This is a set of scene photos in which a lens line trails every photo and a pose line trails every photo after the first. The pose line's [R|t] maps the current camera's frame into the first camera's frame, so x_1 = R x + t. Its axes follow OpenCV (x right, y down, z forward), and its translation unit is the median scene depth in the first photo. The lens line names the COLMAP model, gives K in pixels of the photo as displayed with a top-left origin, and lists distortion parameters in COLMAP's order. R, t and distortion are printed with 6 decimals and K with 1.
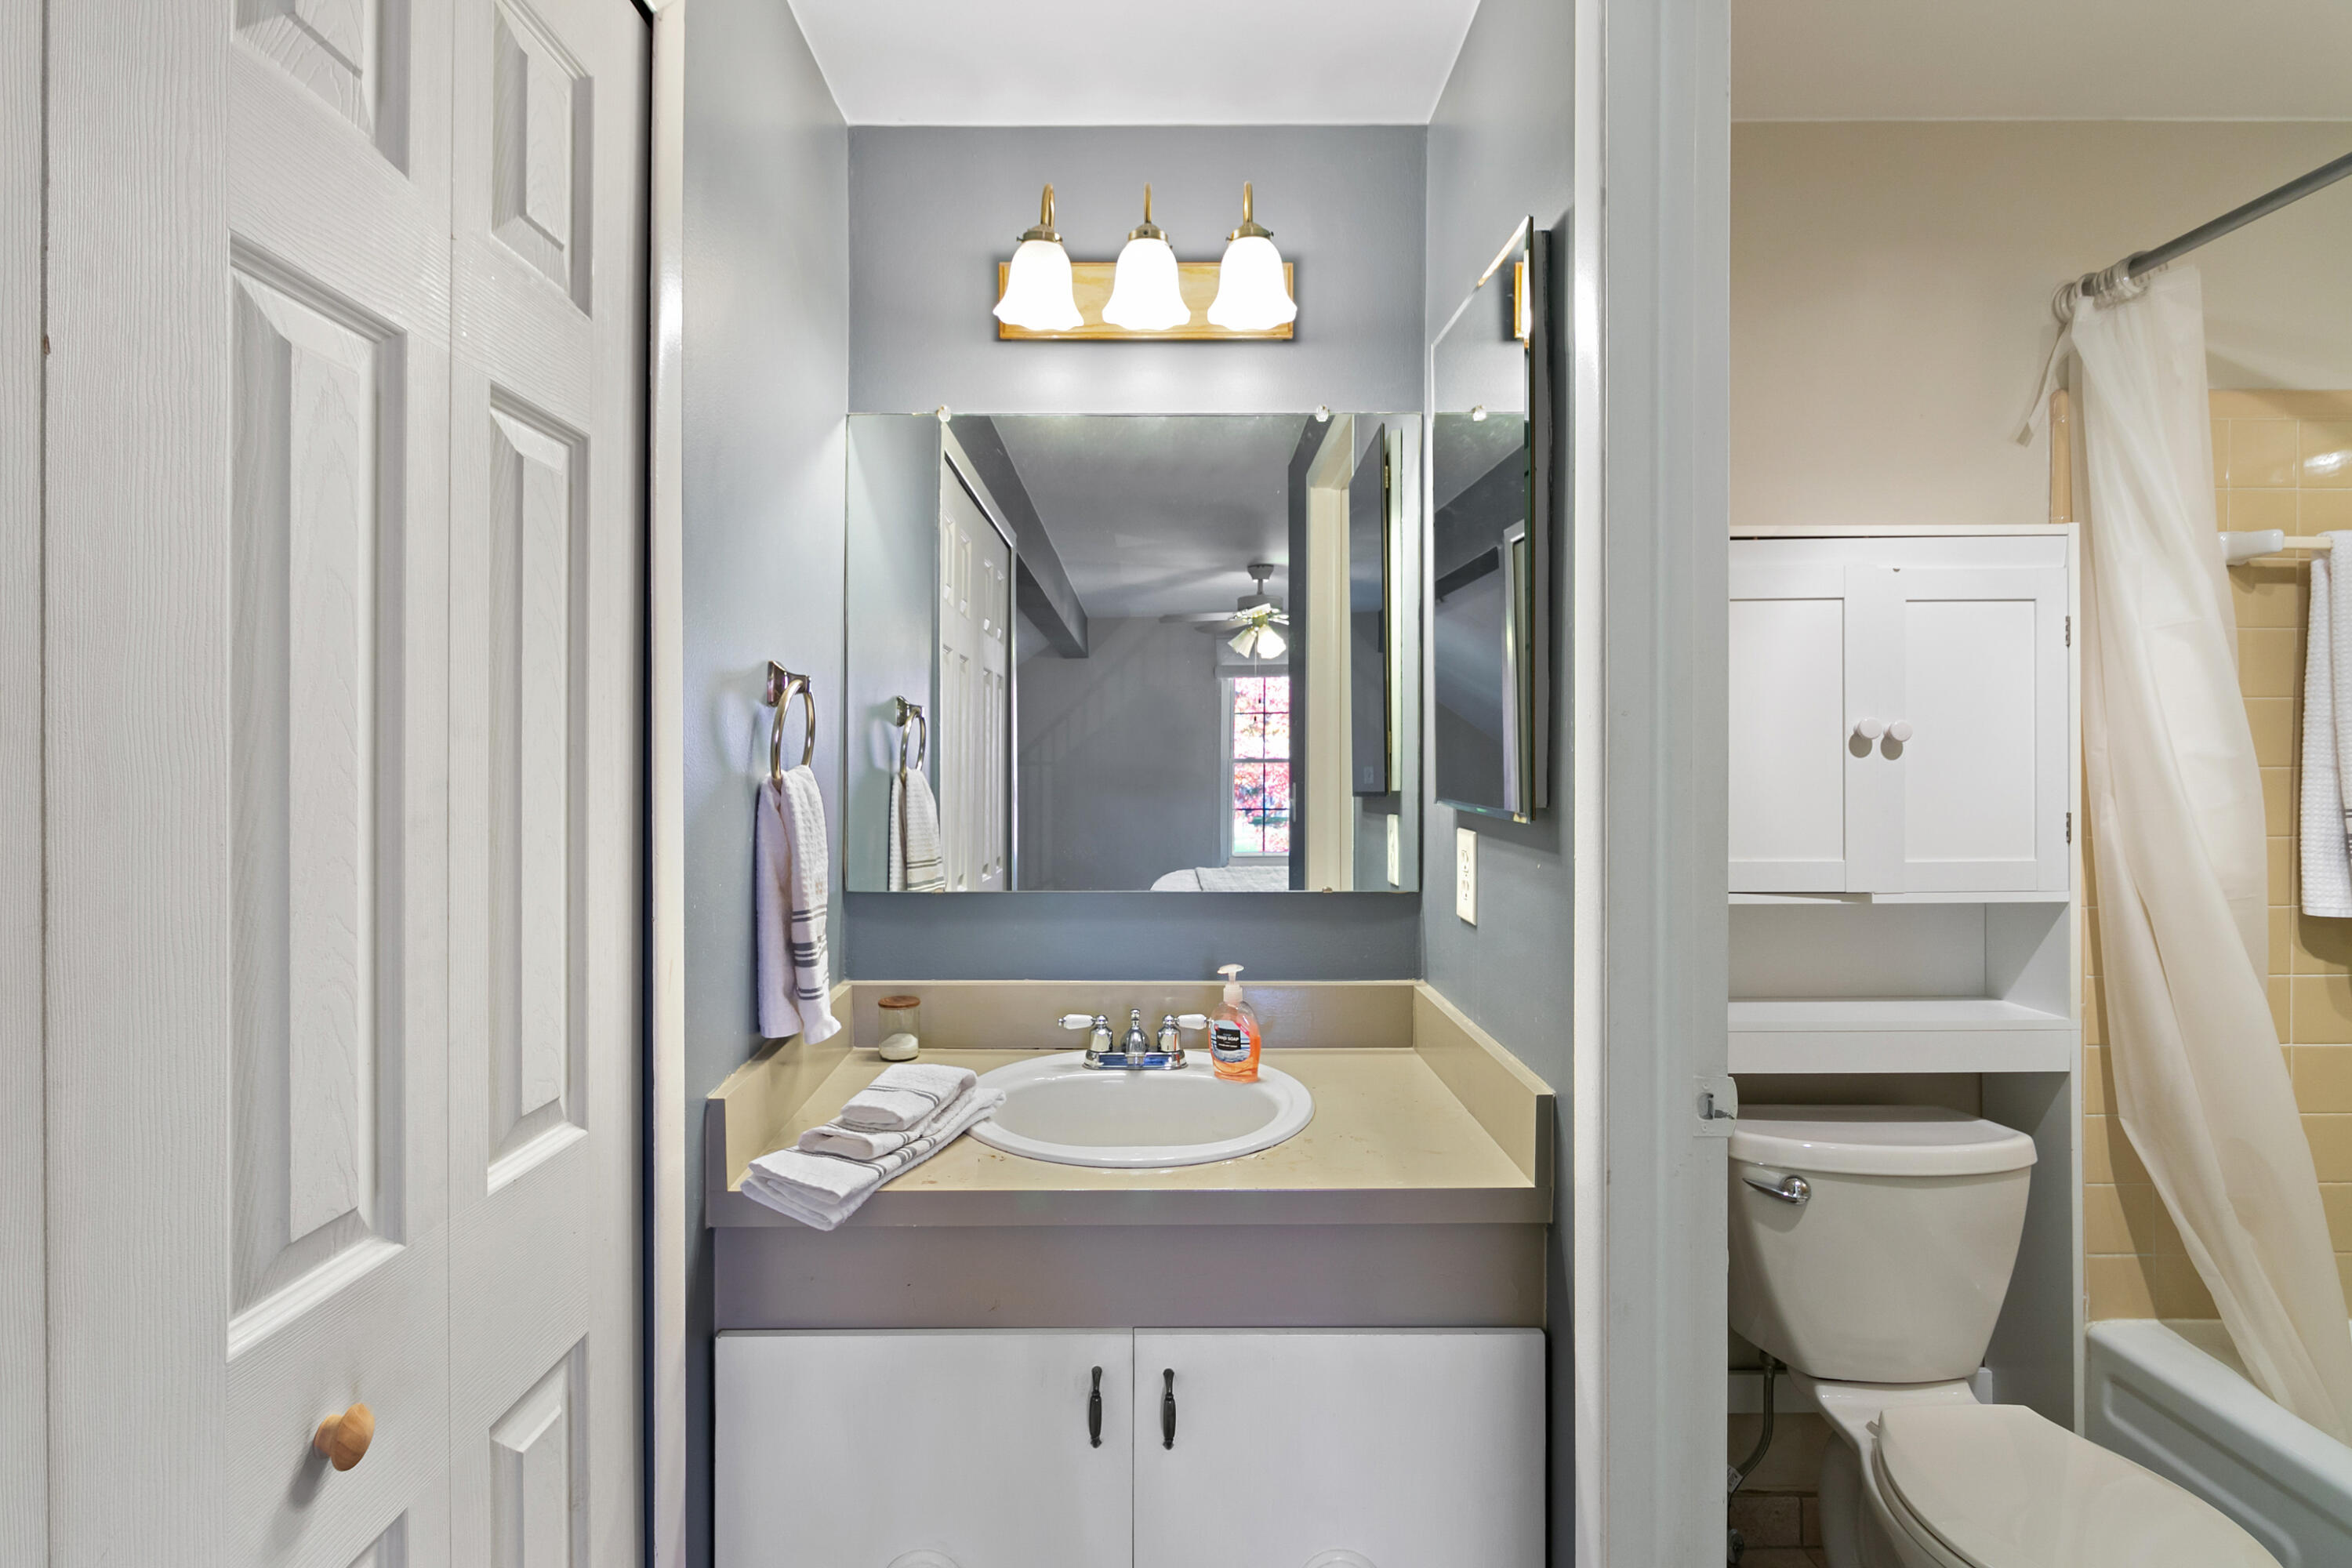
lens RADIAL K [[1142.6, 0, 1169.2], [0, 1142.6, 767.8], [0, 0, 1]] dist [-0.001103, 0.000025]
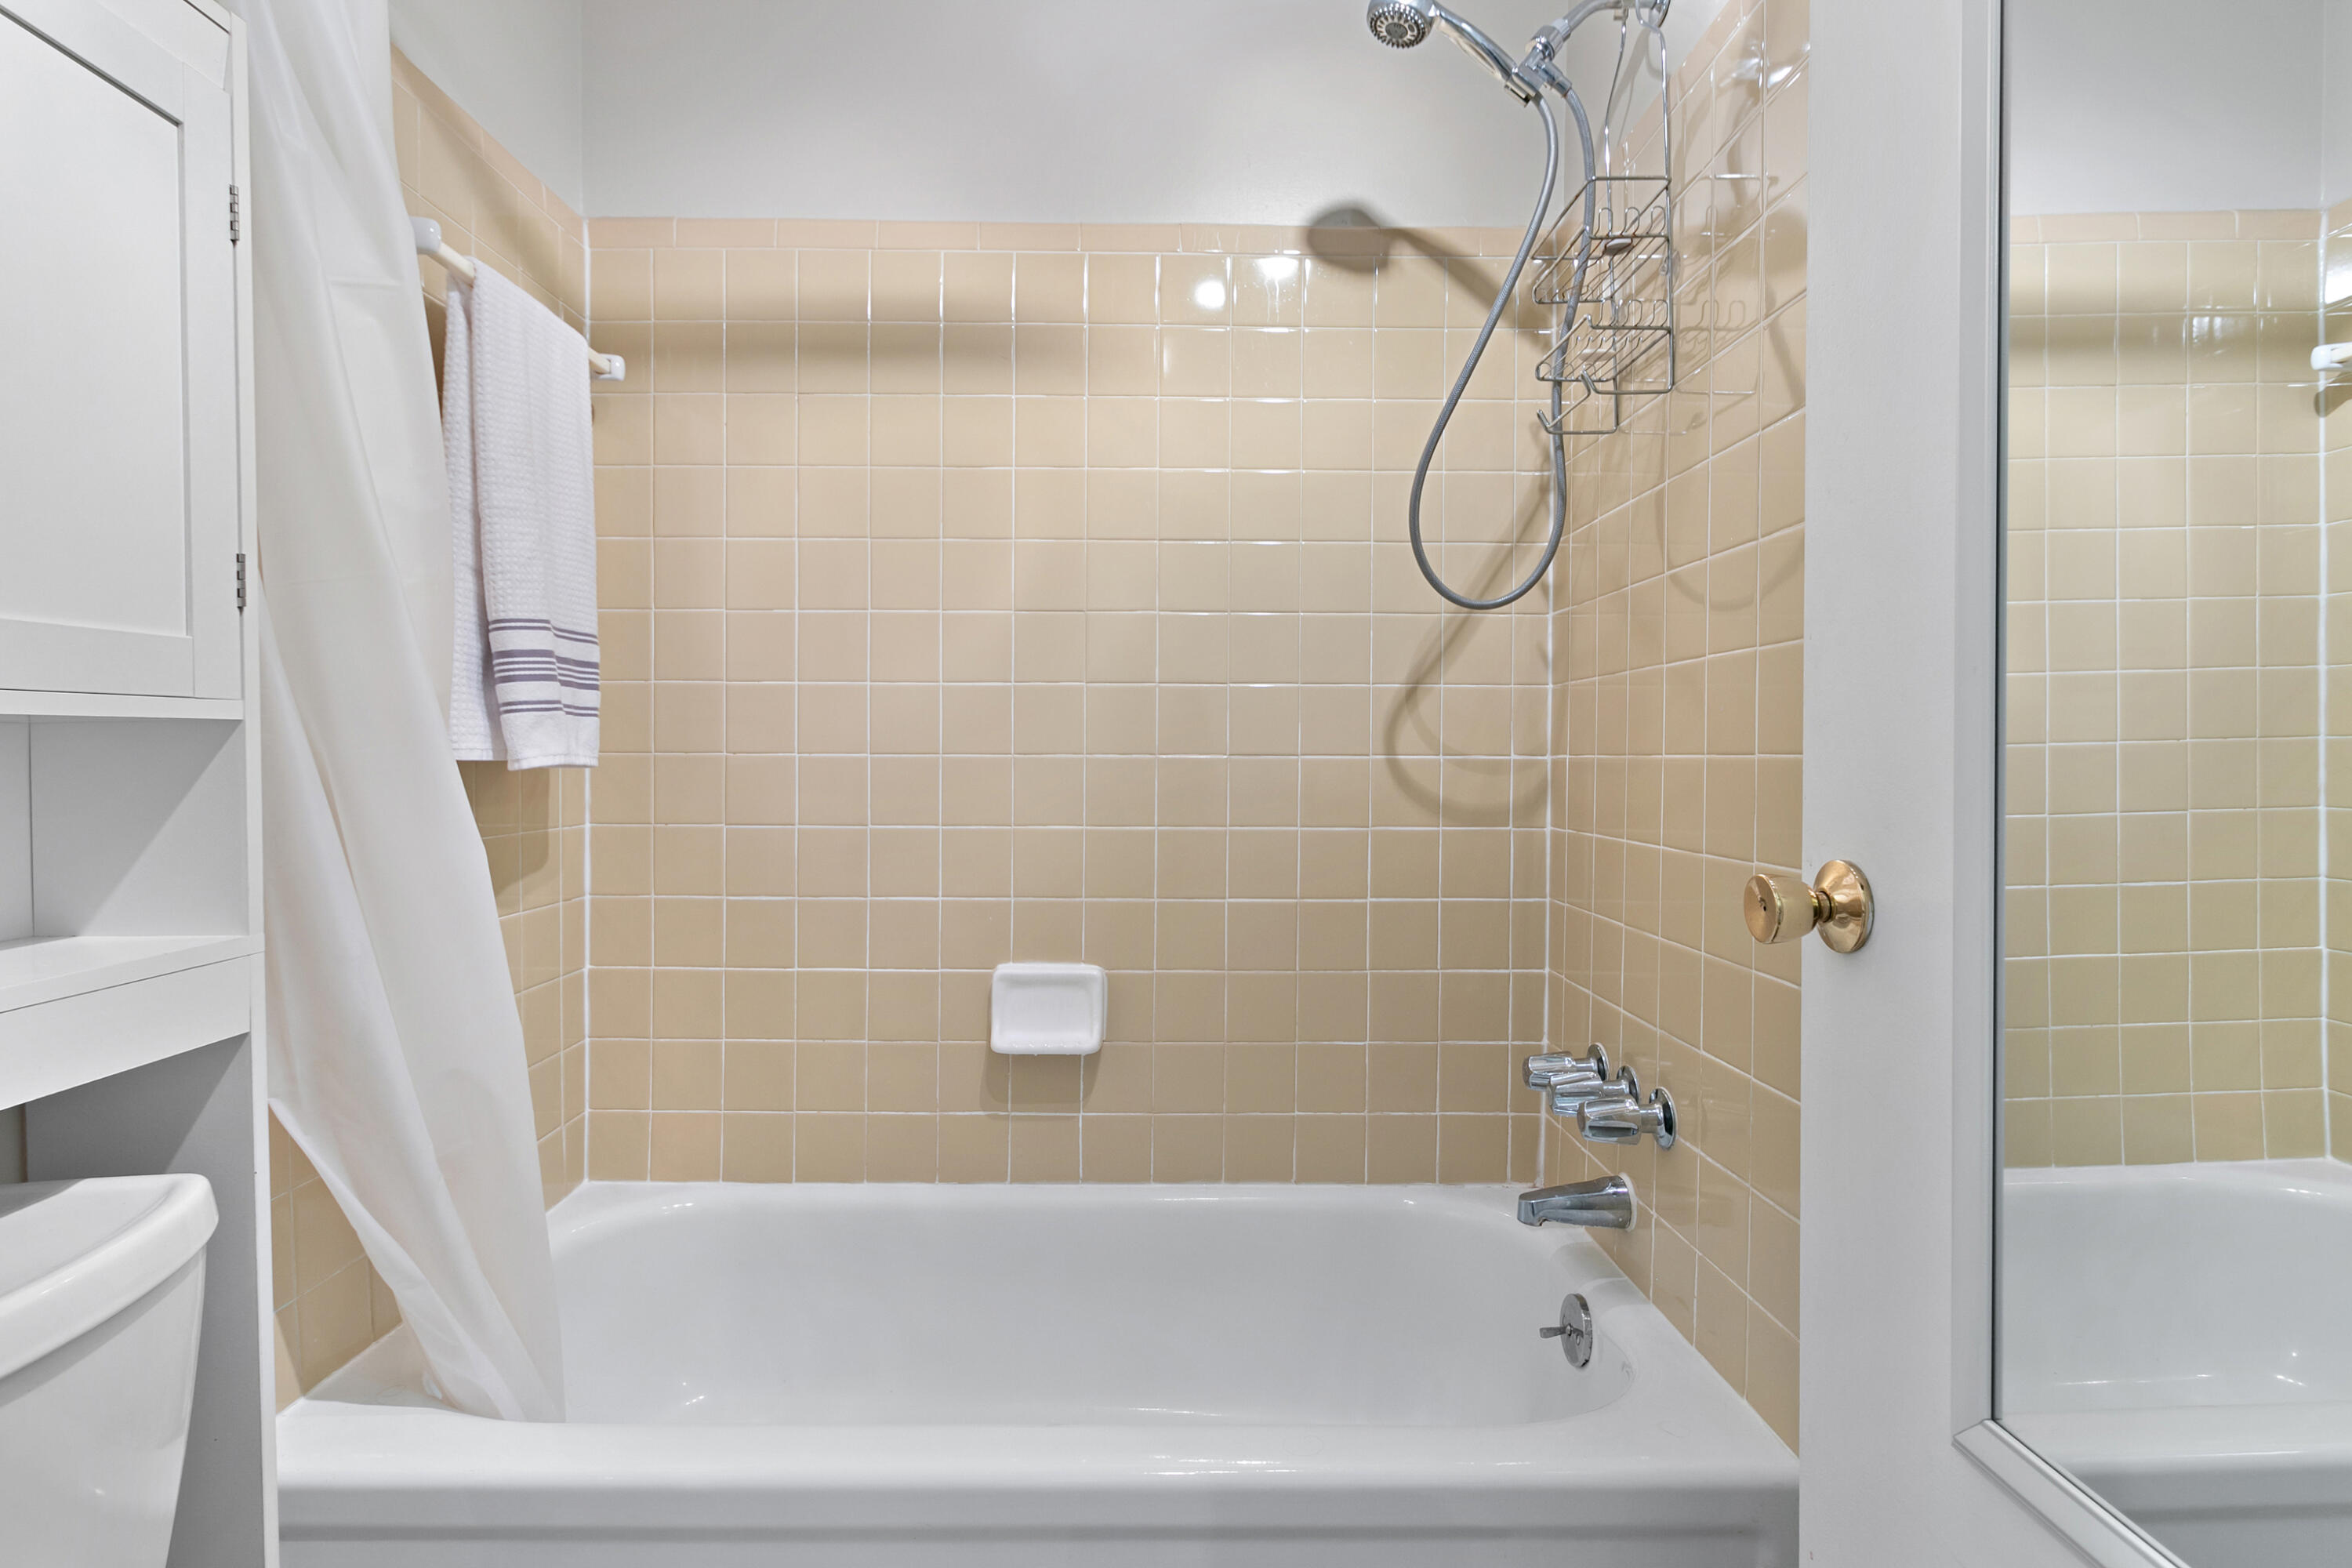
lens RADIAL K [[1142.6, 0, 1168.6], [0, 1142.6, 760.7], [0, 0, 1]] dist [-0.001103, 0.000025]
pose [[-0.020220, -0.014962, 0.999684, 0.239688], [0.002250, 0.999885, 0.015010, 0.127587], [-0.999793, 0.002553, -0.020184, 0.569362]]
